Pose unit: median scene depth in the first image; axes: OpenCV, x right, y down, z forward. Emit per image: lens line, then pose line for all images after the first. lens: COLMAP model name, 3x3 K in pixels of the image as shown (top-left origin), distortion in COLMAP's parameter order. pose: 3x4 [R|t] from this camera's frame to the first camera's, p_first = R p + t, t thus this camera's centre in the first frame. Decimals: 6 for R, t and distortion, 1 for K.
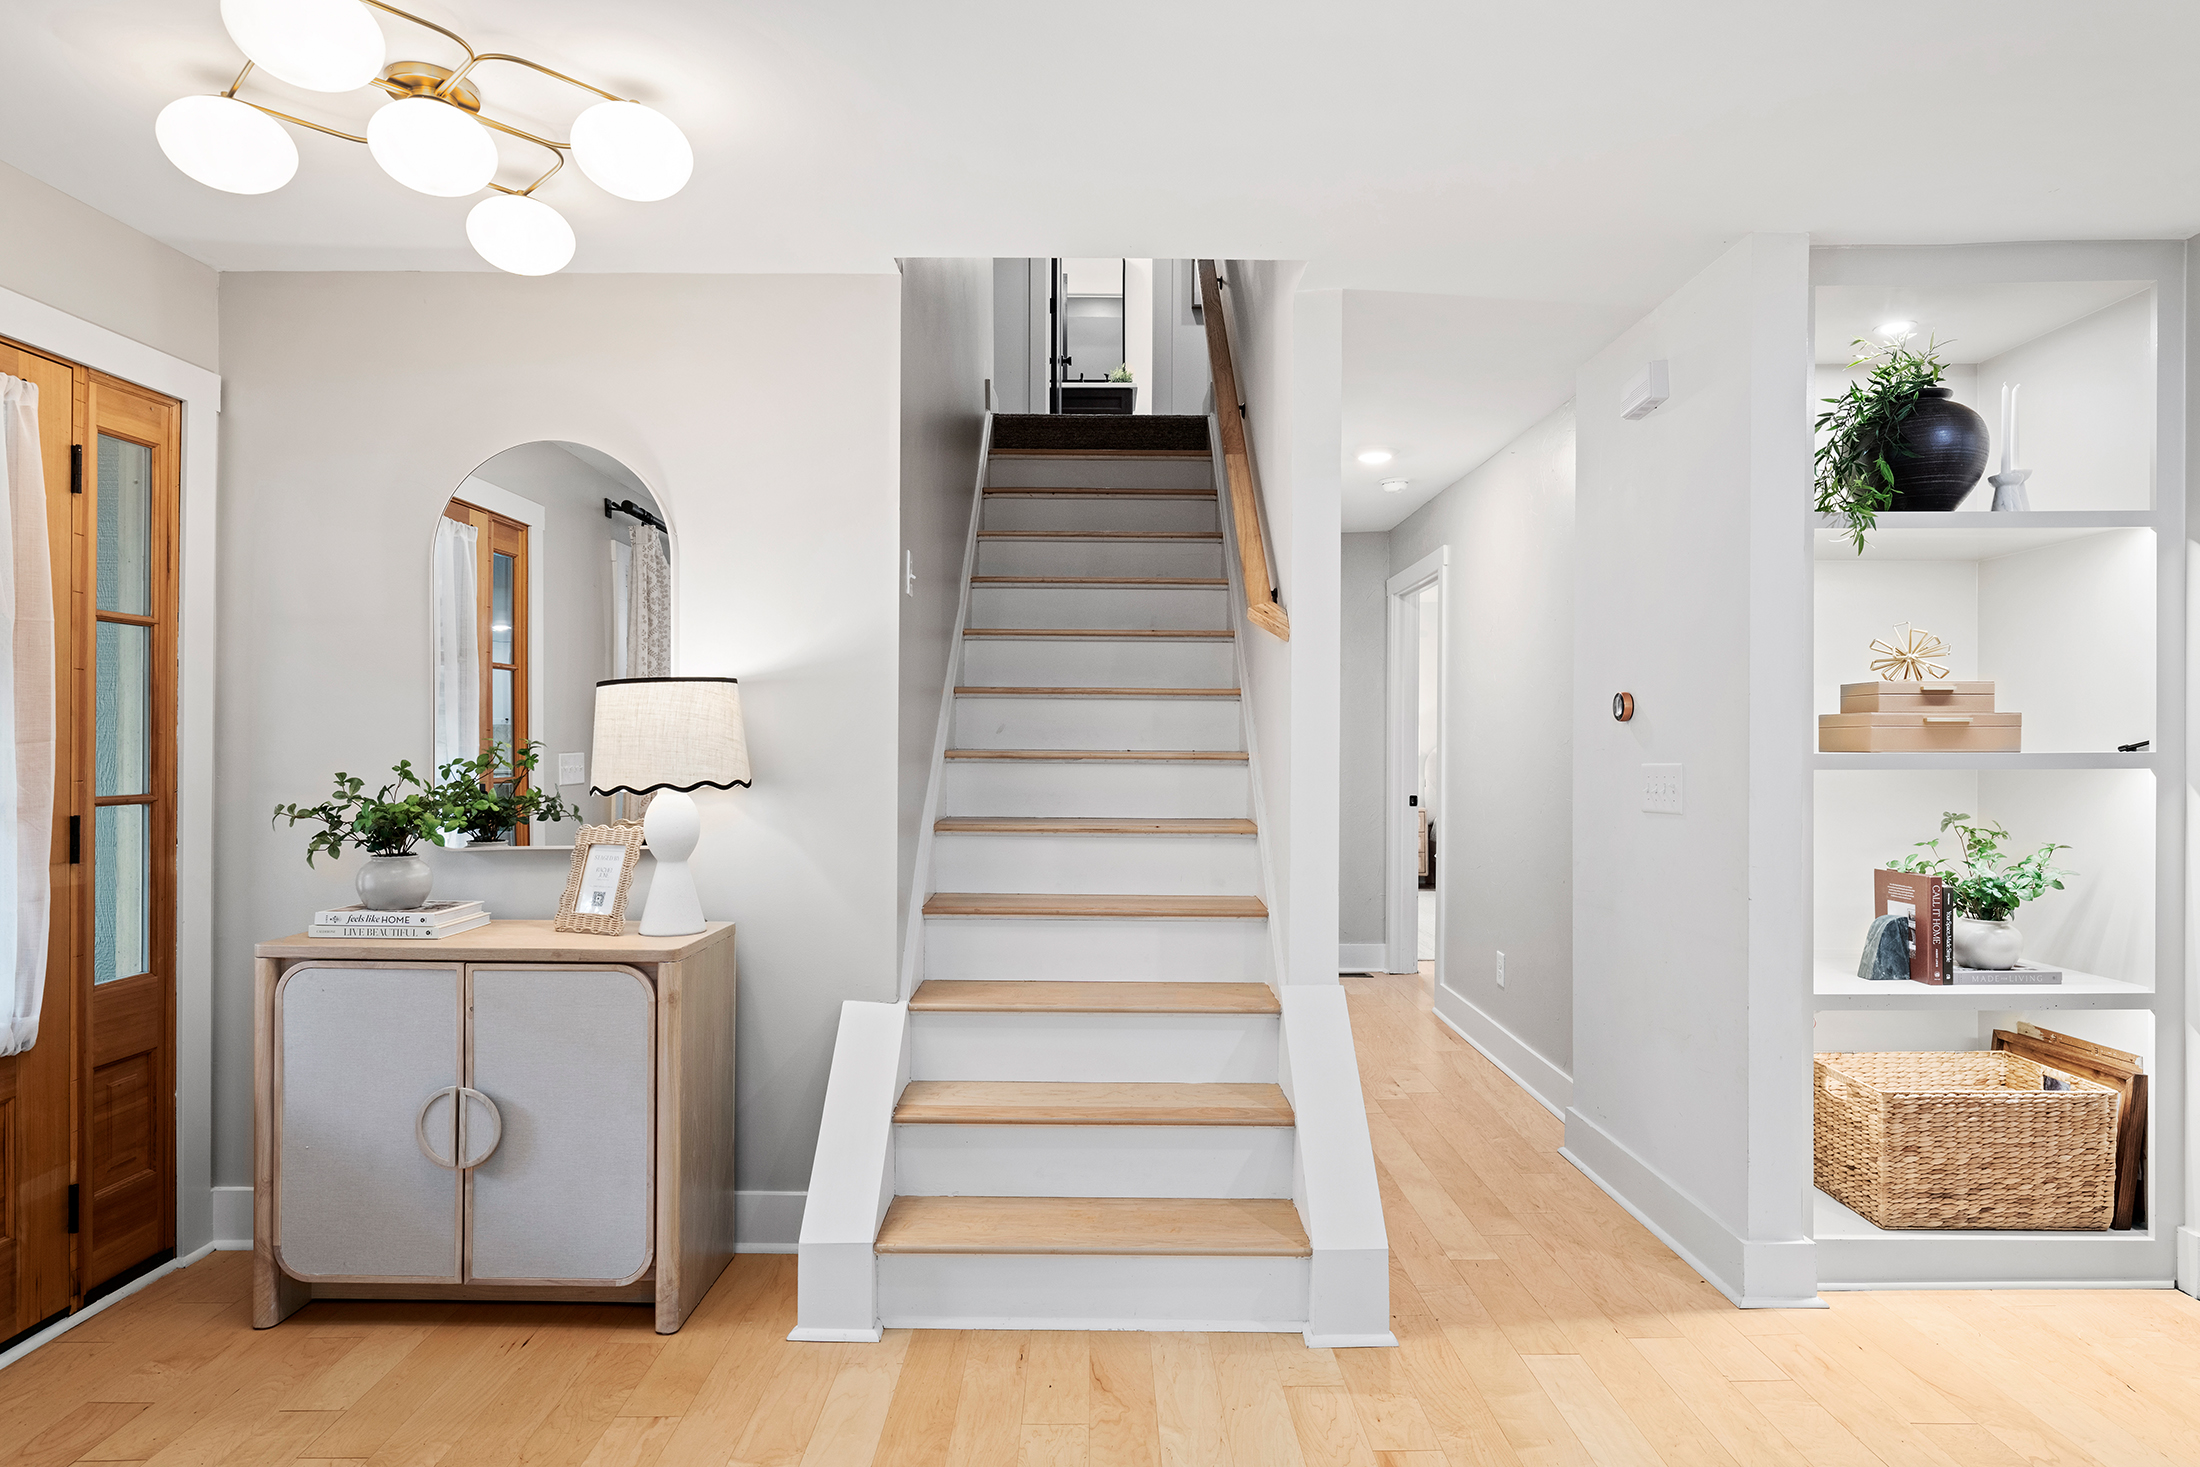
lens RADIAL K [[1219.0, 0, 1103.9], [0, 1219.0, 746.0], [0, 0, 1]] dist [0.005653, -0.001419]
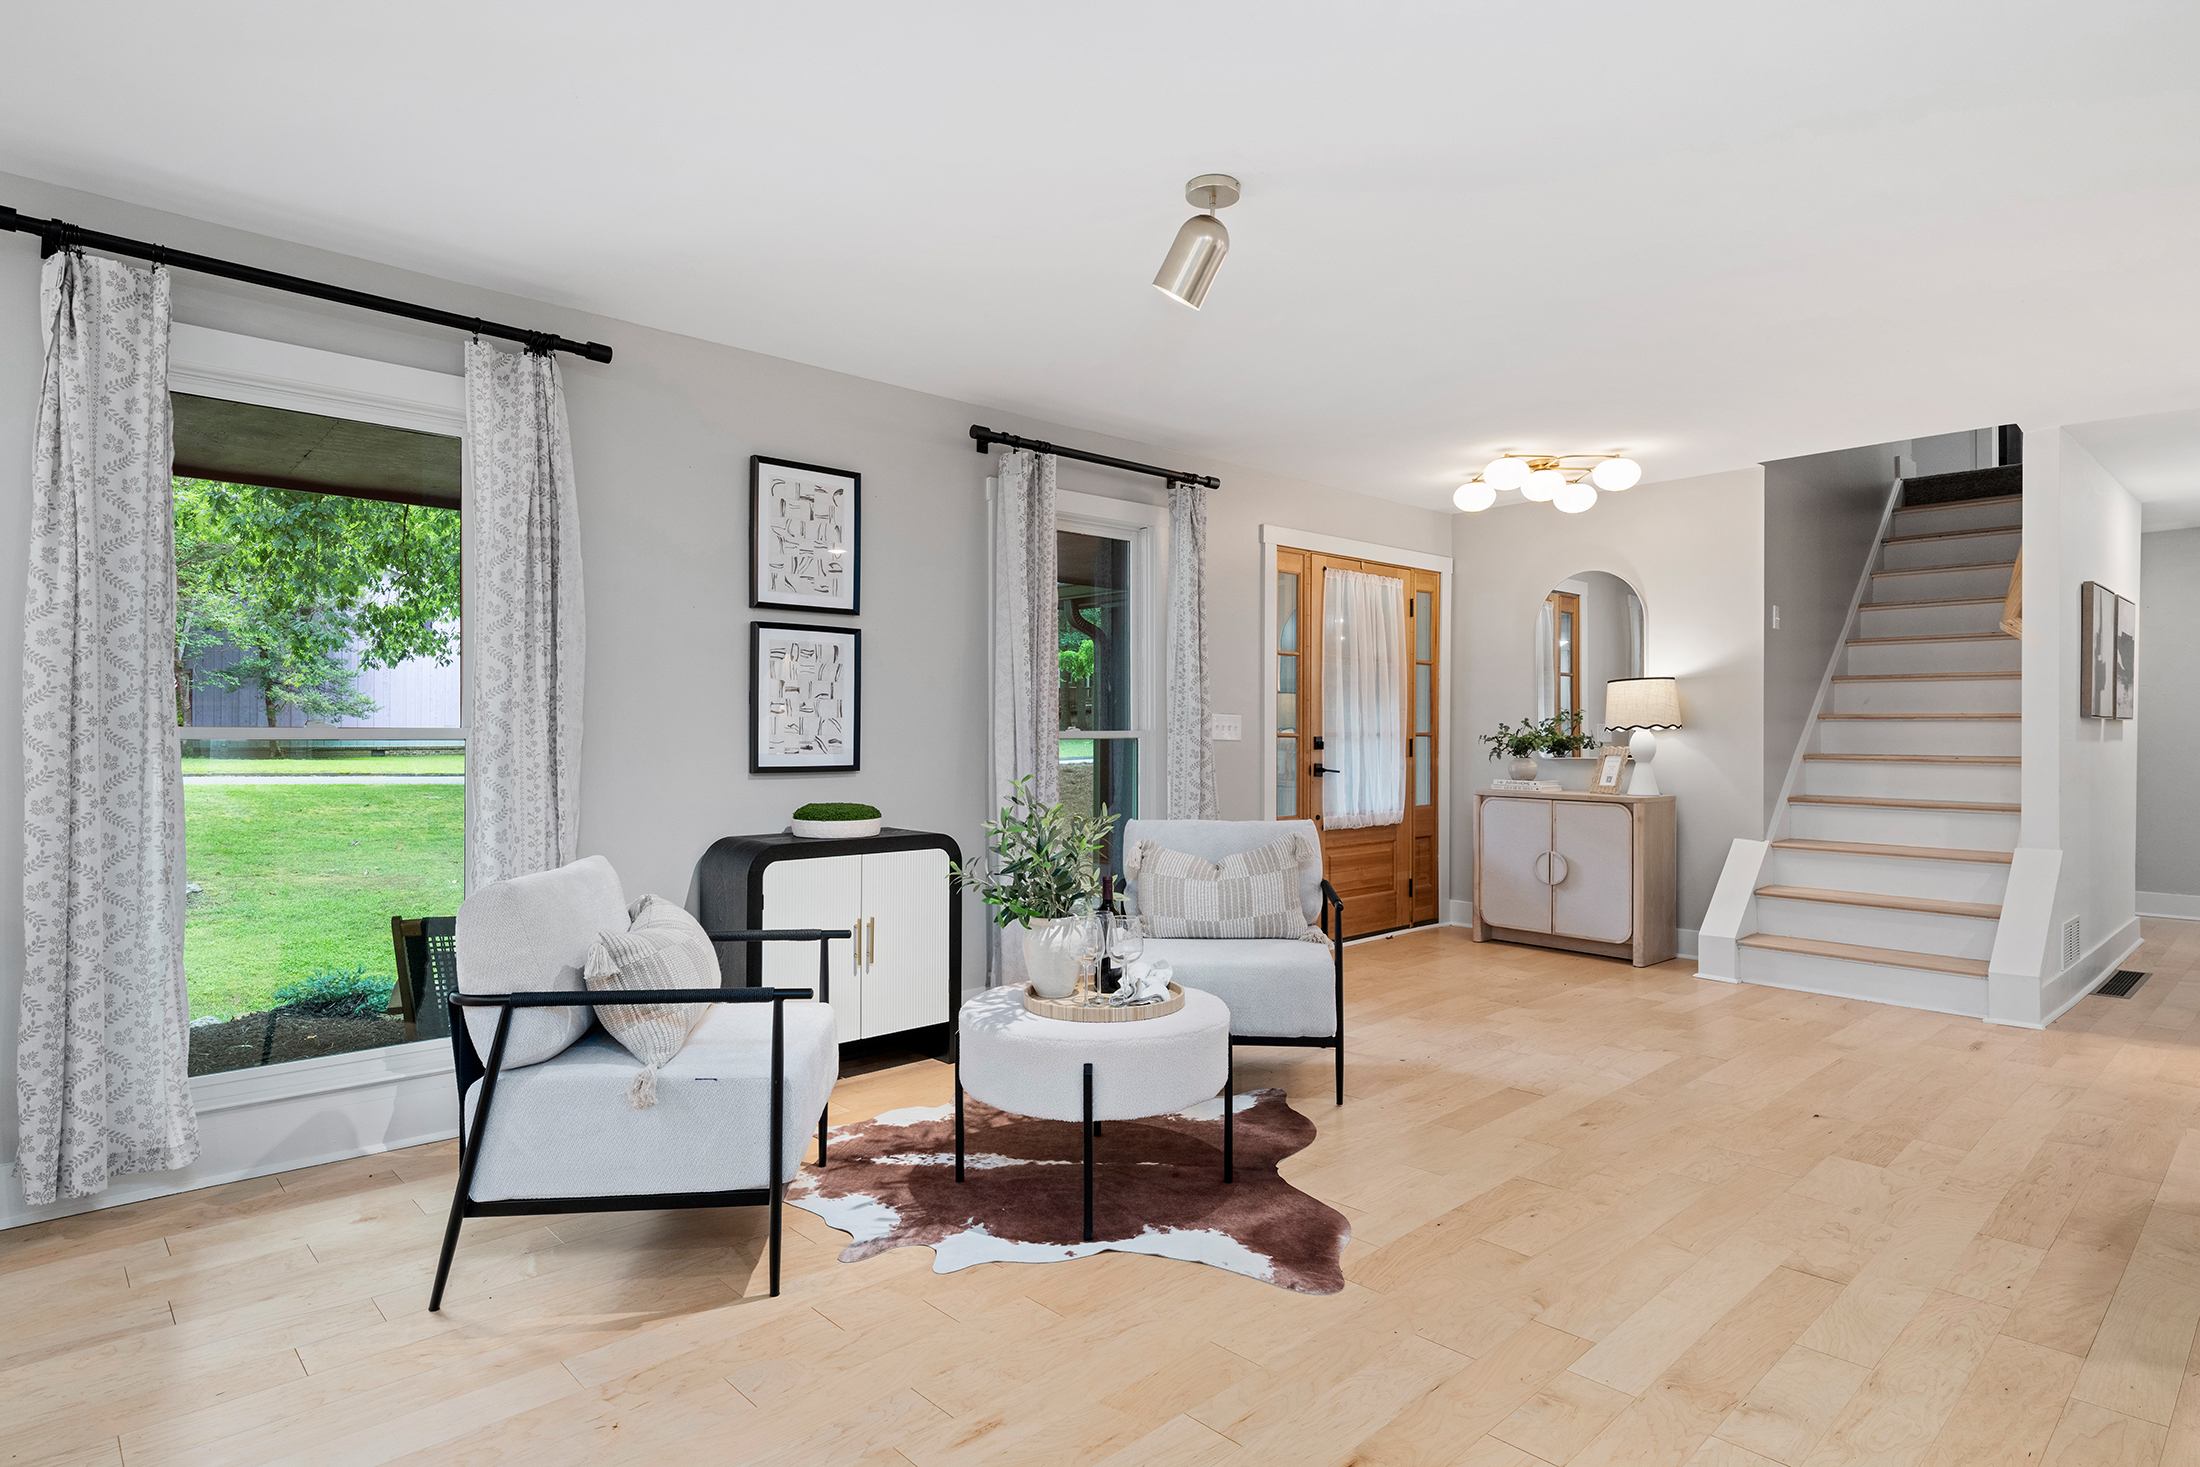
lens RADIAL K [[1178.2, 0, 1108.8], [0, 1178.2, 722.8], [0, 0, 1]] dist [0.004799, -0.001532]
pose [[0.678289, -0.008125, -0.734751, 0.534570], [-0.003022, 0.999900, -0.013847, 0.054633], [0.734789, 0.011613, 0.678196, -1.101215]]
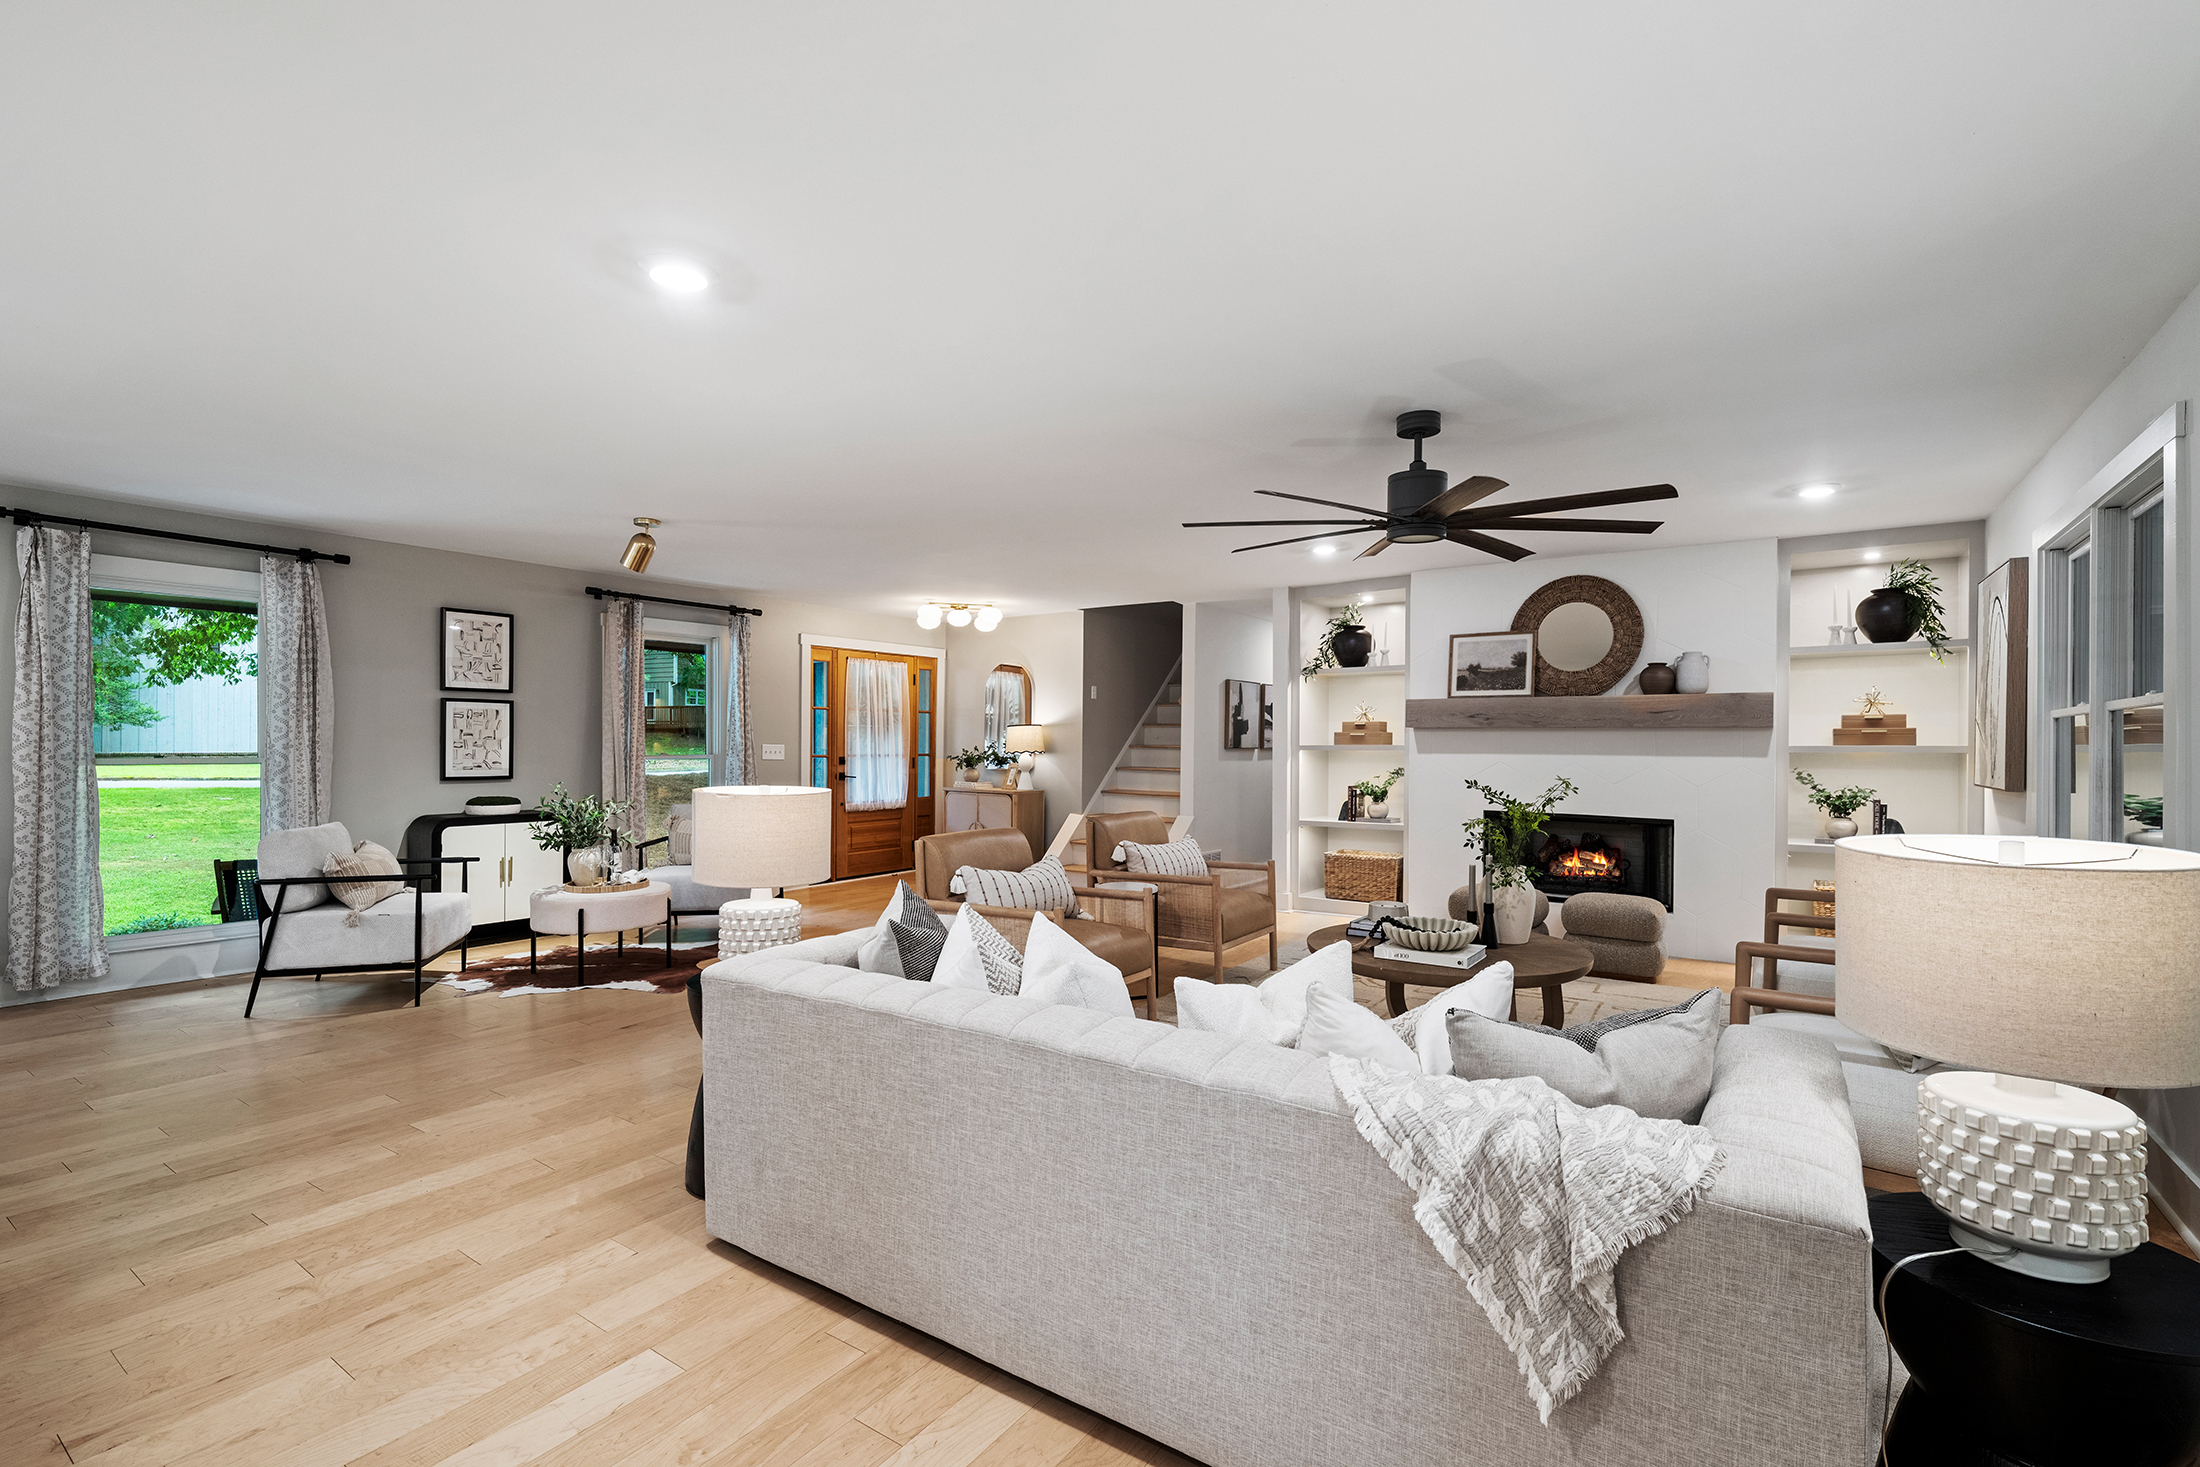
lens RADIAL K [[978.5, 0, 1104.7], [0, 978.5, 744.8], [0, 0, 1]] dist [0.005347, -0.001470]
pose [[0.819378, 0.003560, -0.573243, 1.608564], [-0.006600, 0.999973, -0.003224, 0.016404], [0.573216, 0.006426, 0.819379, -1.381512]]
